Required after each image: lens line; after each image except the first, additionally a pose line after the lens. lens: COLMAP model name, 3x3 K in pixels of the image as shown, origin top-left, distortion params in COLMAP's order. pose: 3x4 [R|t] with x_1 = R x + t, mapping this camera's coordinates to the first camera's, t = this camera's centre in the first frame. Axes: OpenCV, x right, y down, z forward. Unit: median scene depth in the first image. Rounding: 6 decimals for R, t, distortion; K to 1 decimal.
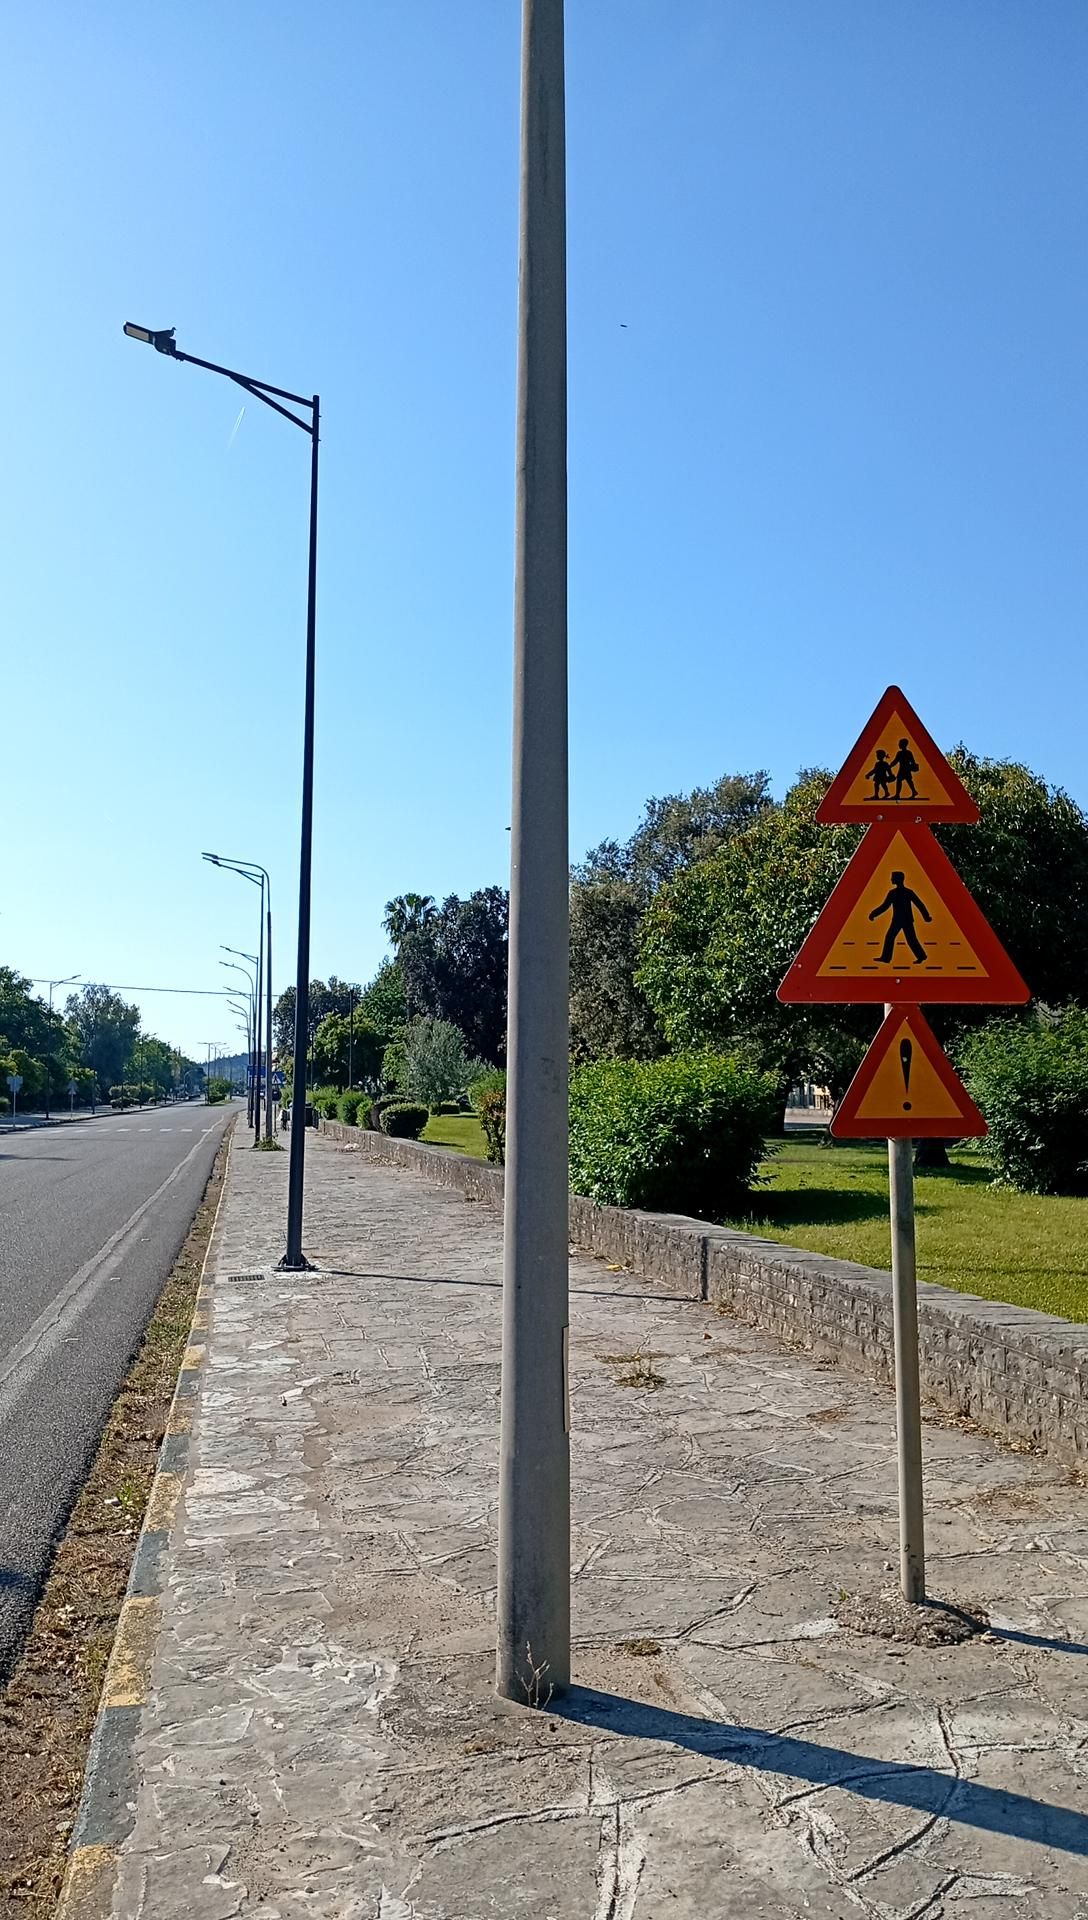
lens RADIAL K [[1622.9, 0, 578.7], [0, 1622.9, 930.3], [0, 0, 1]] dist [0.064900, -0.009315]
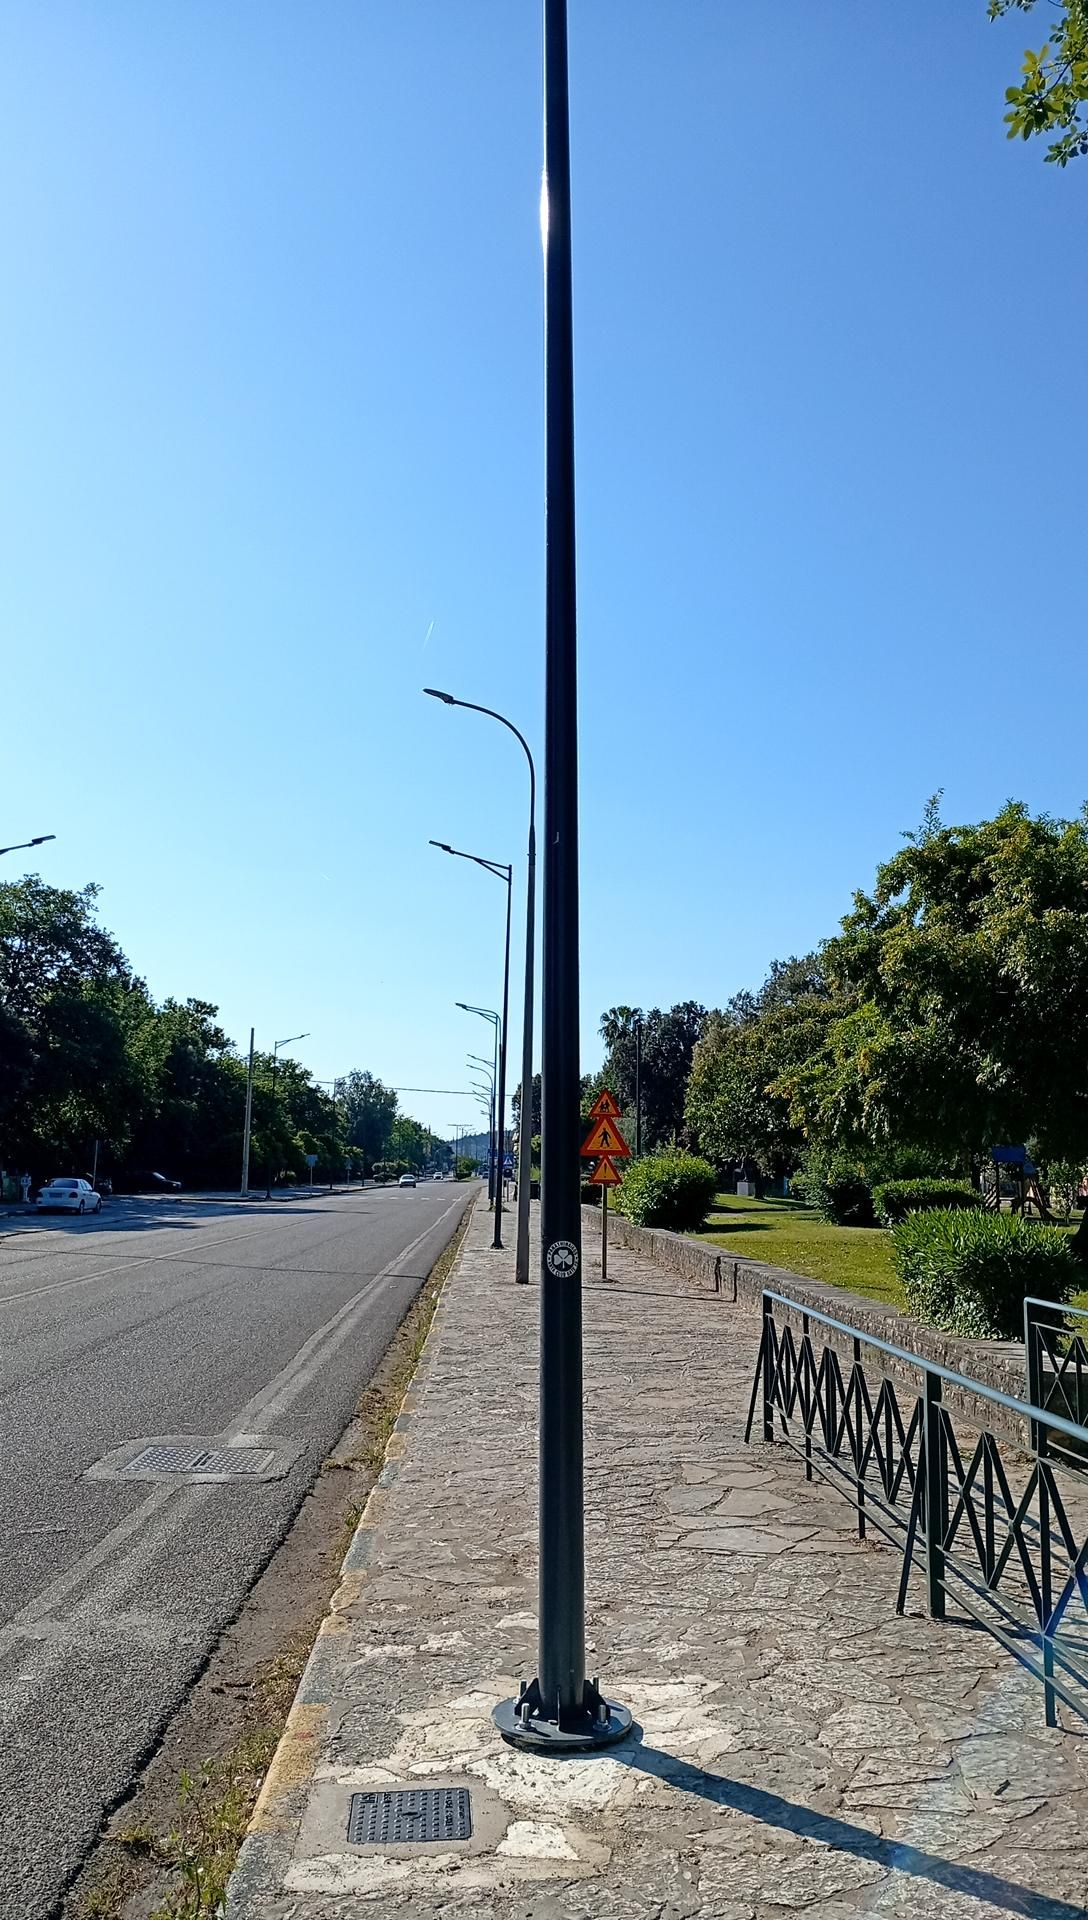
lens RADIAL K [[1622.9, 0, 578.7], [0, 1622.9, 930.3], [0, 0, 1]] dist [0.064900, -0.009315]
pose [[0.988984, -0.003909, -0.147972, 0.042007], [-0.003413, 0.998783, -0.049197, -0.019285], [0.147985, 0.049160, 0.987767, -0.190651]]
